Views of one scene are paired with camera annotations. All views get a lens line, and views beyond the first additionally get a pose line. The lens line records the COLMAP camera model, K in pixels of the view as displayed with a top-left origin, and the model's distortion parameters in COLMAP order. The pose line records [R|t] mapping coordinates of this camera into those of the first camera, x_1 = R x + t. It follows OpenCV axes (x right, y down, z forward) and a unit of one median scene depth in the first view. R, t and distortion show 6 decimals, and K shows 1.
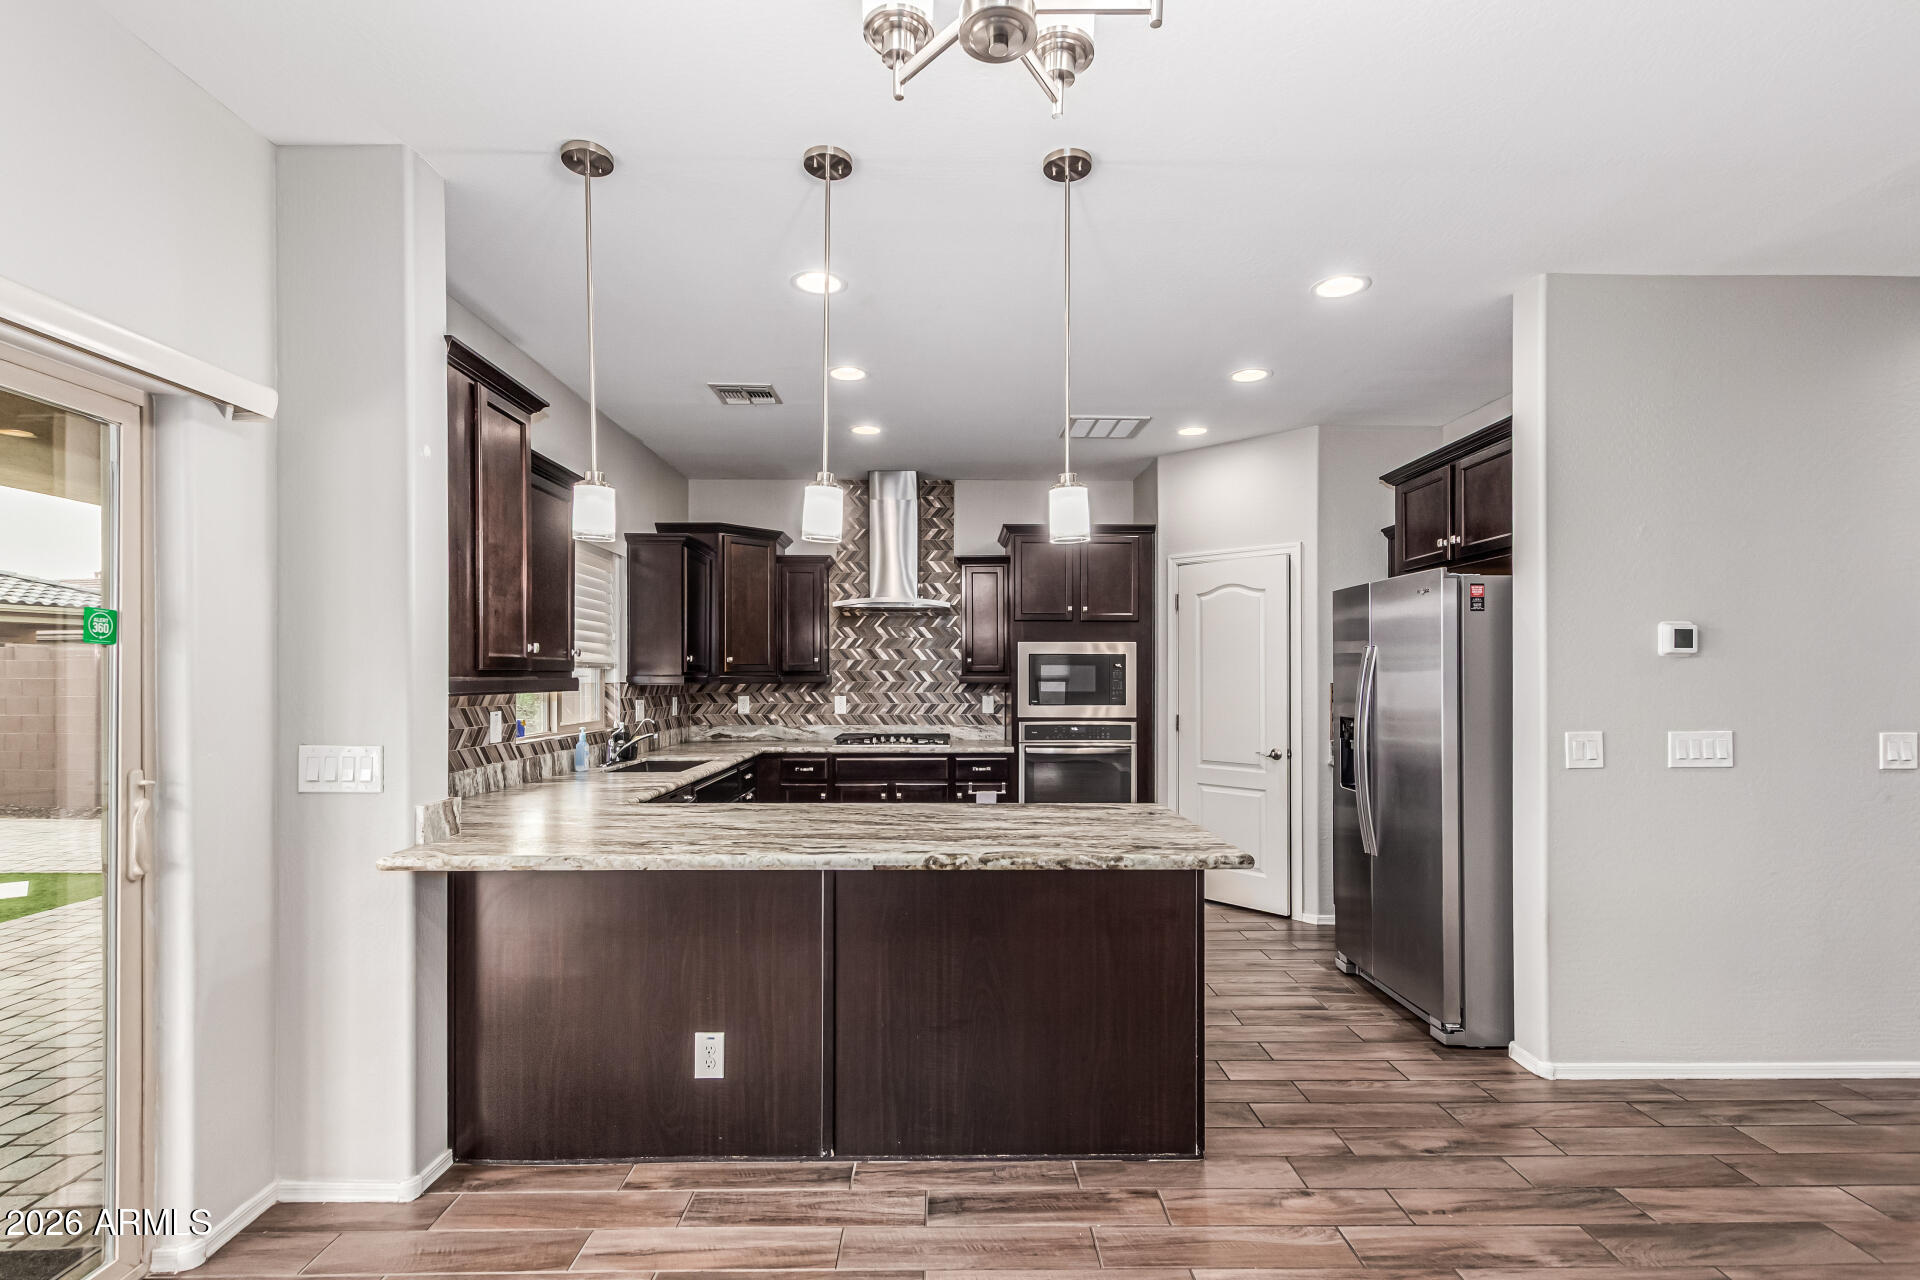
lens RADIAL K [[896.4, 0, 959.0], [0, 896.4, 674.0], [0, 0, 1]] dist [-0.001543, -0.000338]
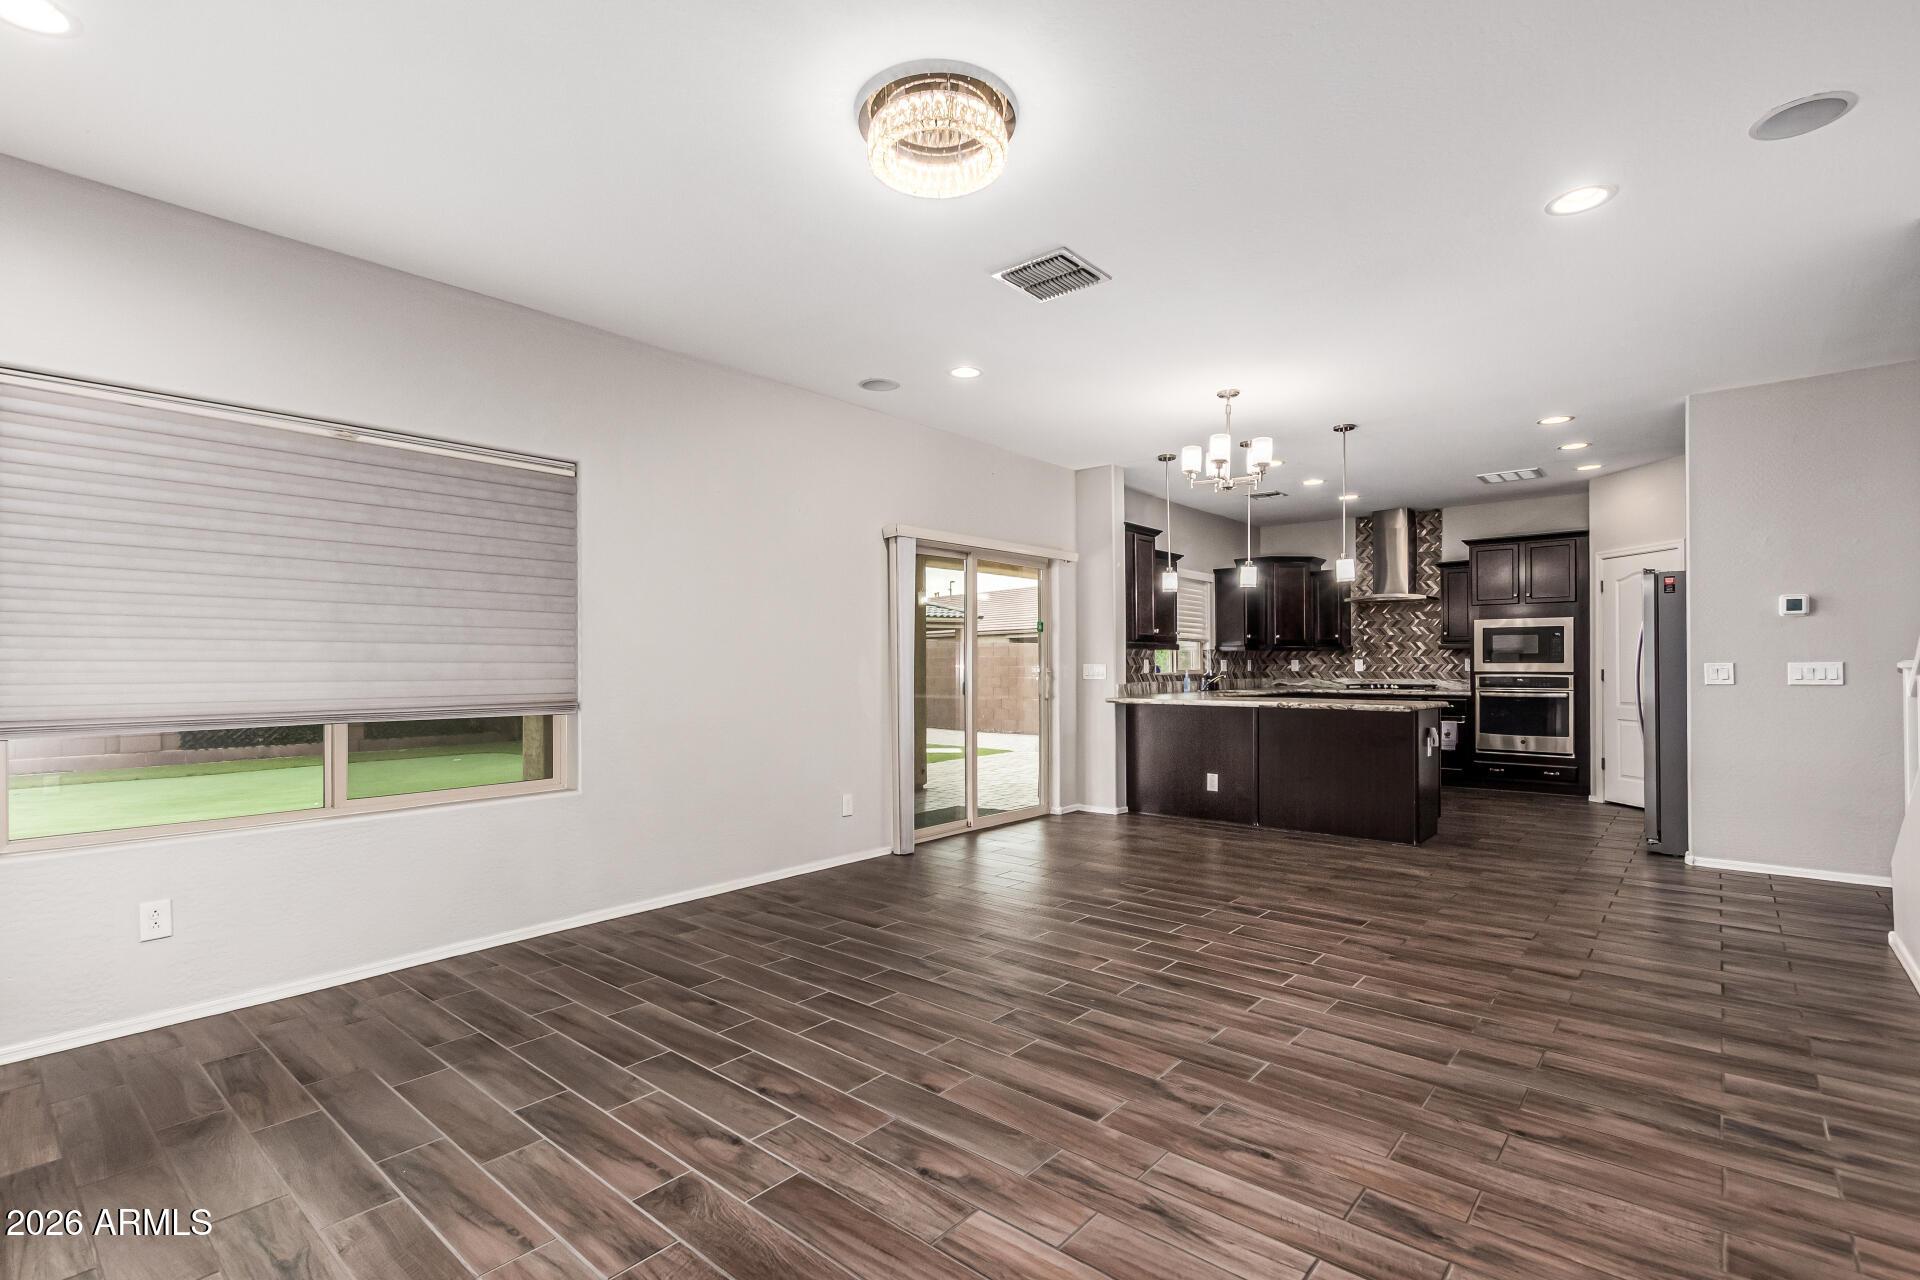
lens RADIAL K [[887.5, 0, 961.1], [0, 887.5, 662.8], [0, 0, 1]] dist [0.003915, 0.000263]
pose [[0.751531, -0.004571, -0.659682, 0.429660], [0.005114, 0.999986, -0.001104, 0.034464], [0.659678, -0.002544, 0.751544, -0.700920]]
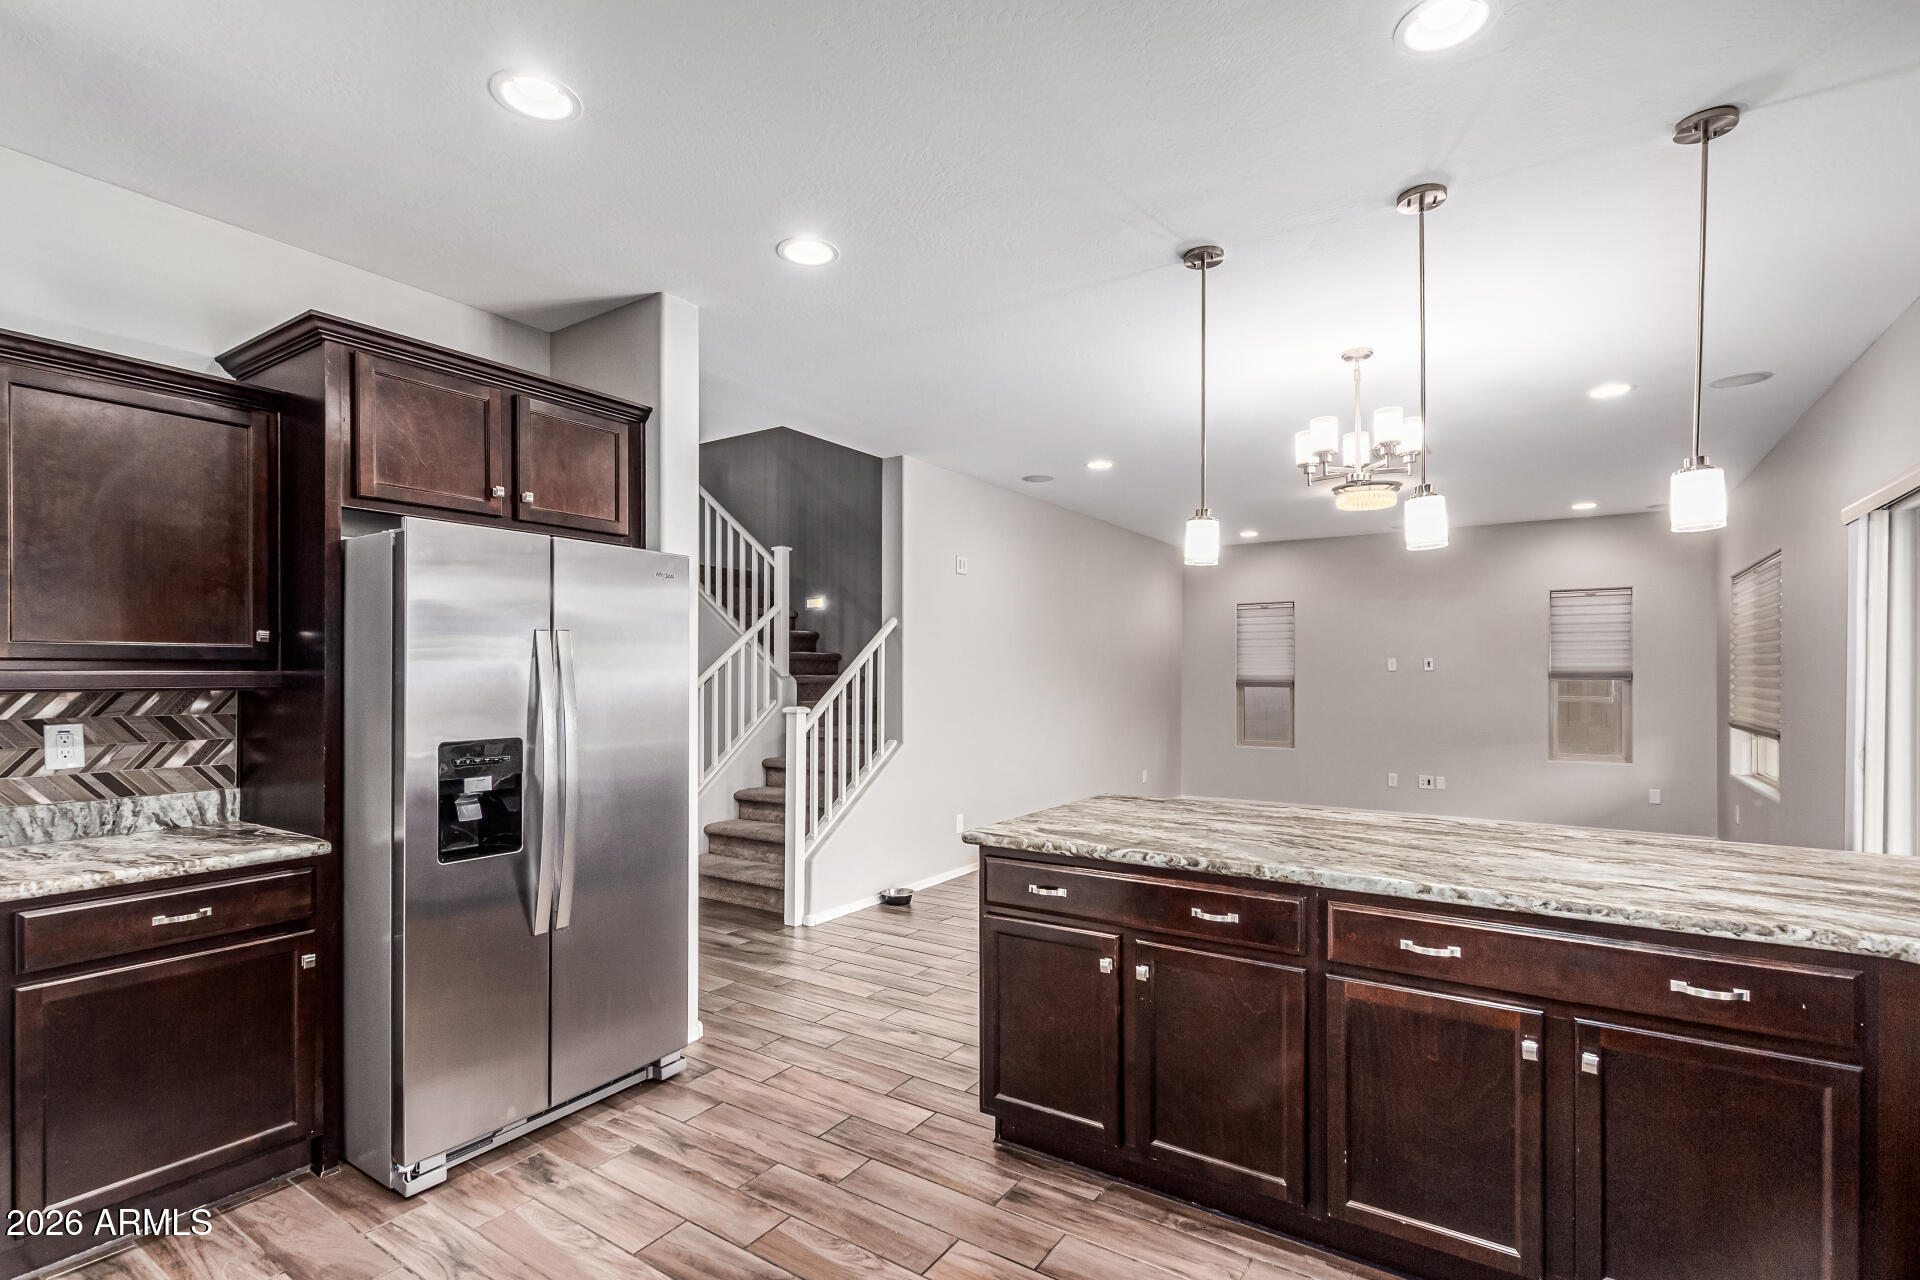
lens RADIAL K [[887.5, 0, 961.1], [0, 887.5, 662.8], [0, 0, 1]] dist [0.003915, 0.000263]
pose [[-0.825823, 0.006062, 0.563898, -0.122387], [-0.002262, 0.999899, -0.014062, 0.002582], [-0.563926, -0.012889, -0.825725, 0.913122]]
